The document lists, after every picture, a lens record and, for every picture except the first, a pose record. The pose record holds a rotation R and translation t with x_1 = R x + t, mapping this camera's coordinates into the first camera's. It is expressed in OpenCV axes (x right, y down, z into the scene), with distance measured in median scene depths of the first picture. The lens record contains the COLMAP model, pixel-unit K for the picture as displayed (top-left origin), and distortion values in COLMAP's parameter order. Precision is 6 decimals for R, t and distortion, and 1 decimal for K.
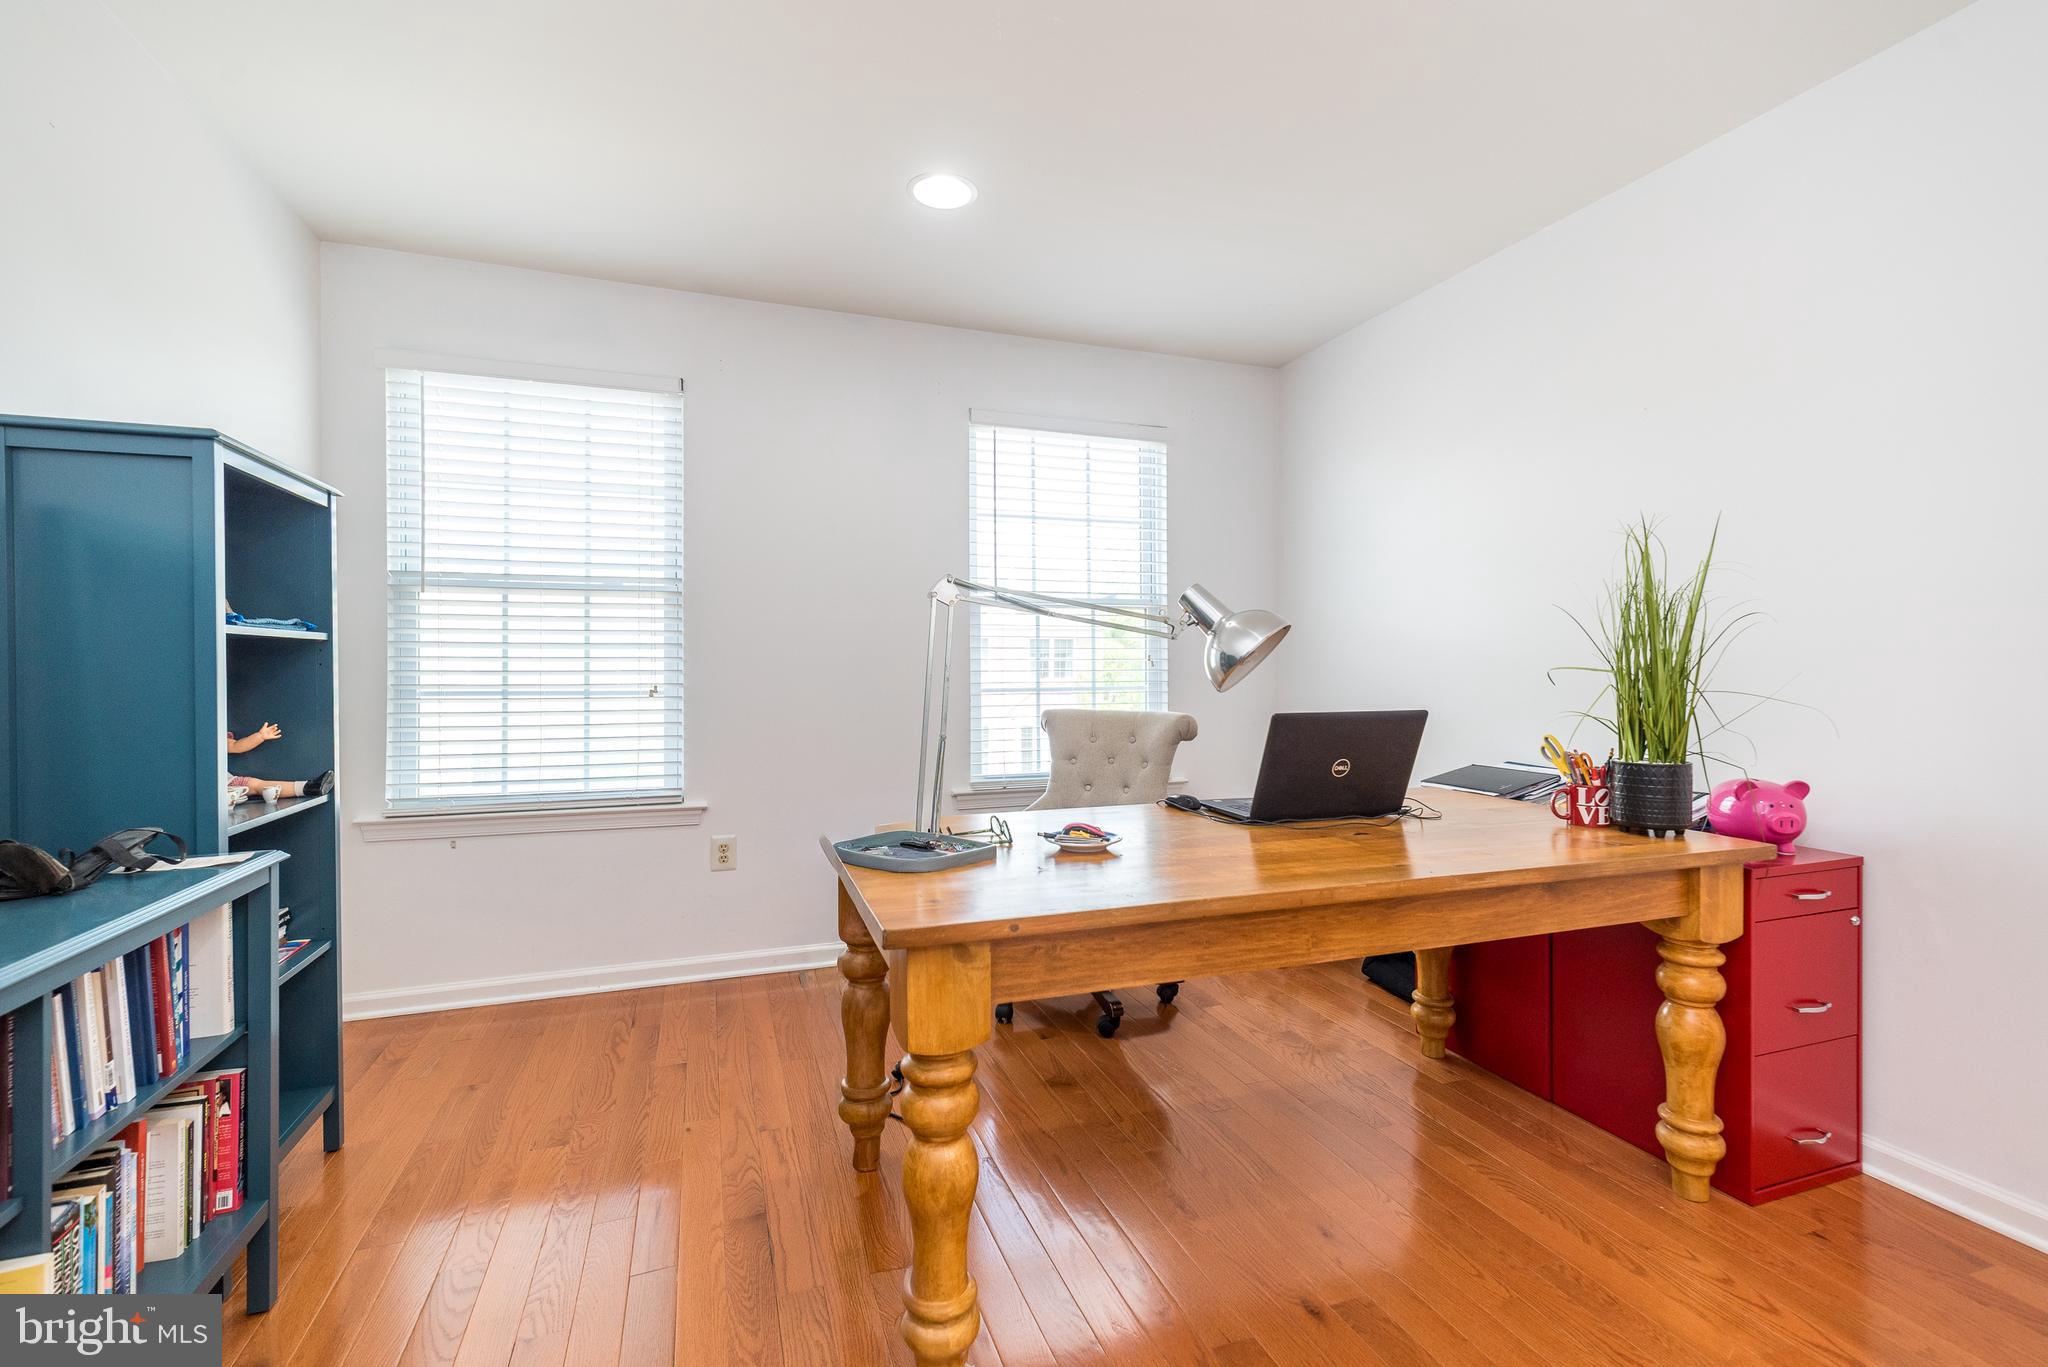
lens RADIAL K [[891.9, 0, 1020.4], [0, 891.9, 667.2], [0, 0, 1]] dist [0.008197, -0.000257]
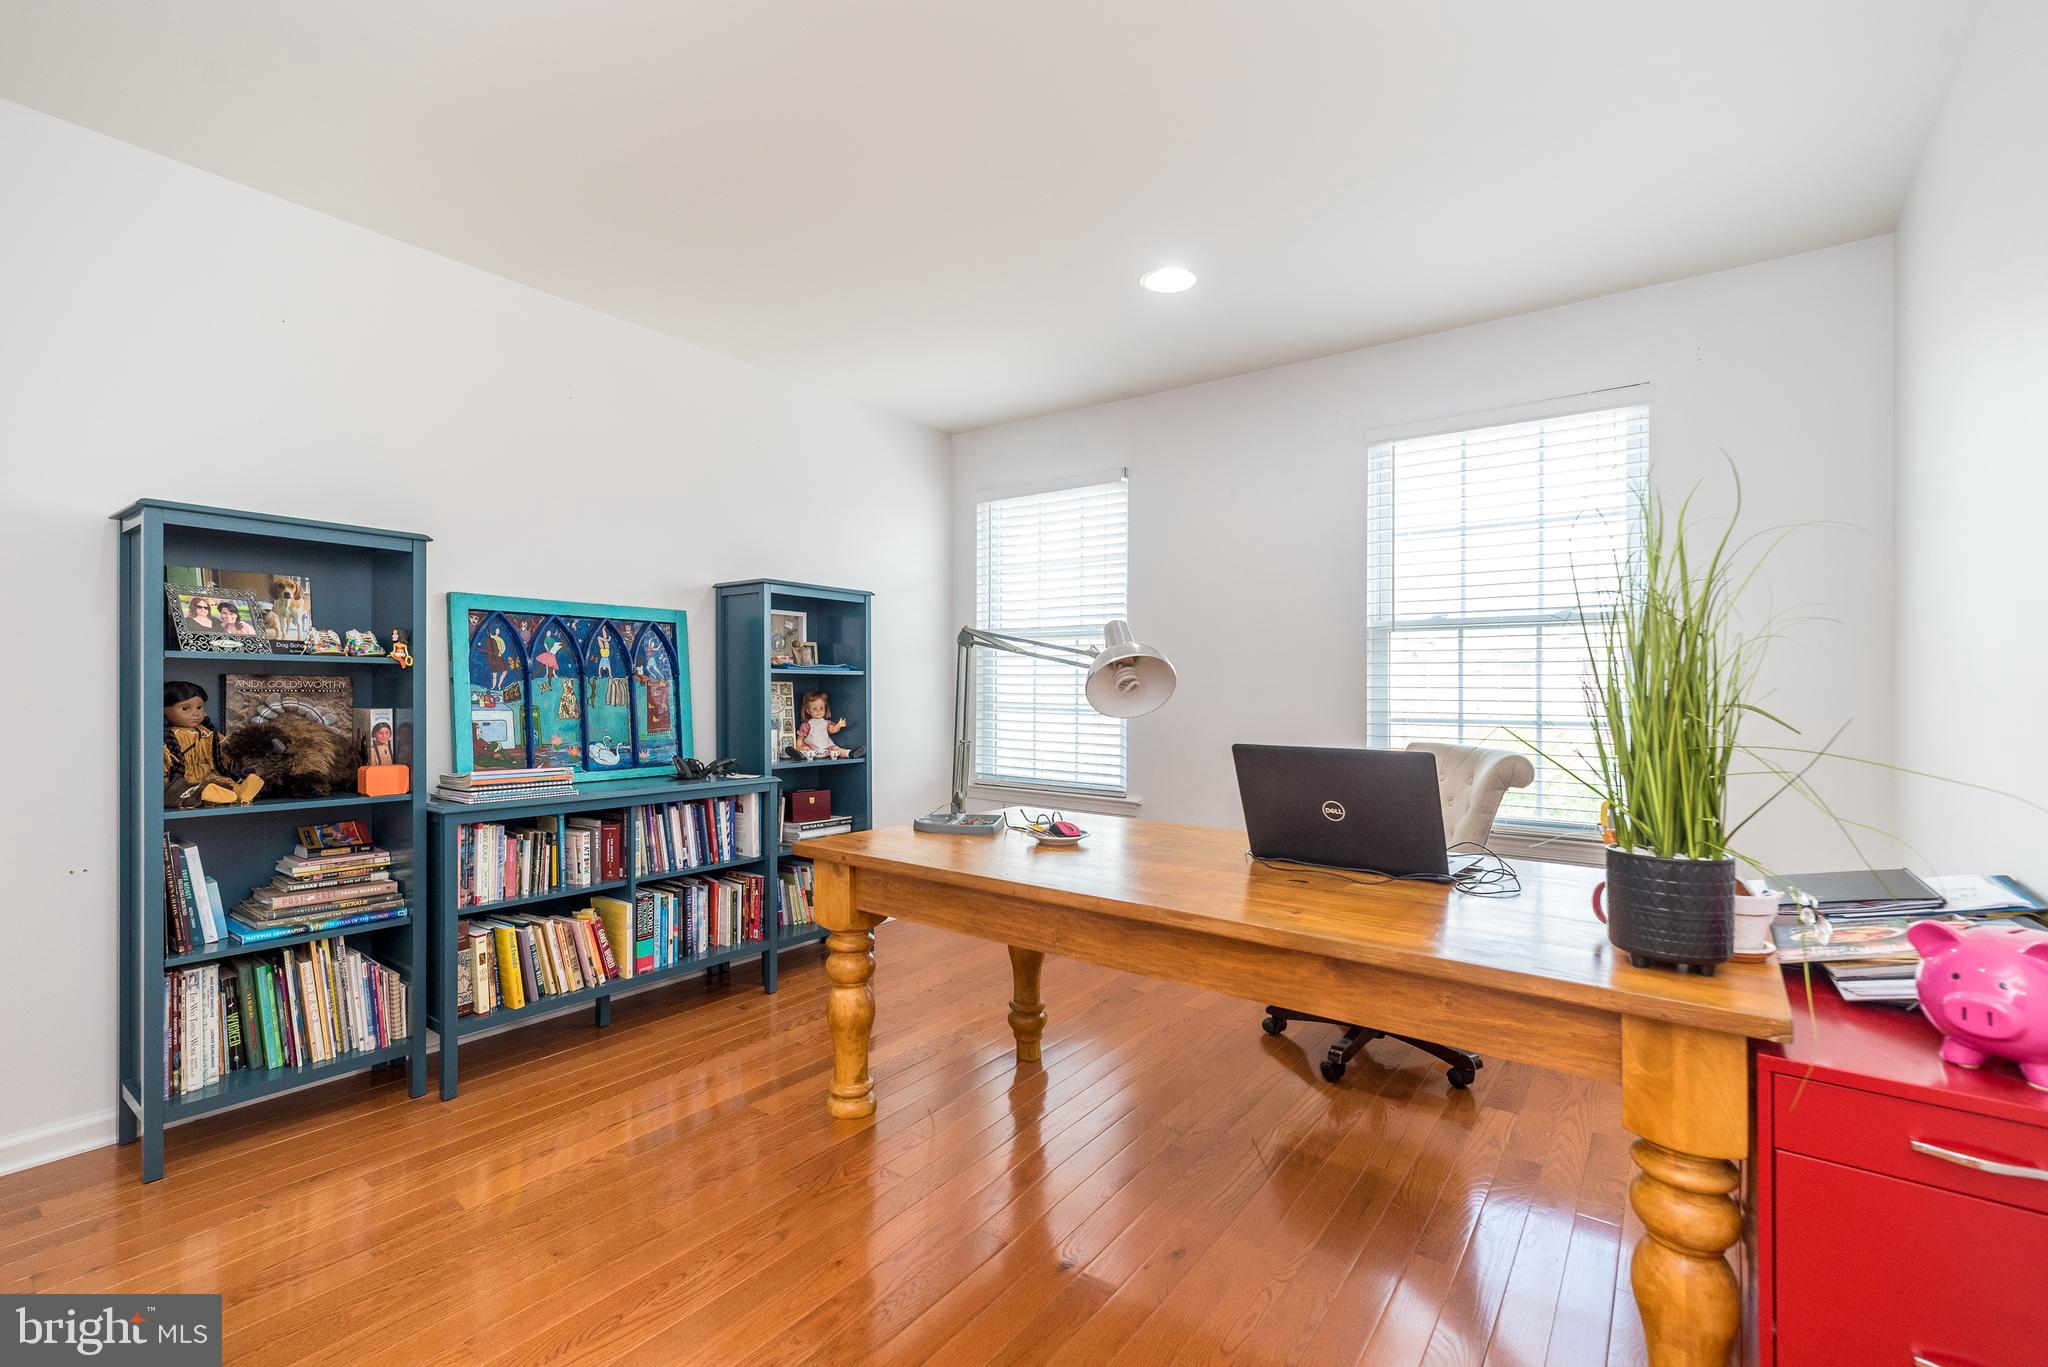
lens RADIAL K [[891.9, 0, 1018.4], [0, 891.9, 692.6], [0, 0, 1]] dist [0.008197, -0.000257]
pose [[0.558557, 0.010930, -0.829394, 0.924125], [-0.011091, 0.999922, 0.005709, -0.006986], [0.829392, 0.006010, 0.558635, 0.239734]]
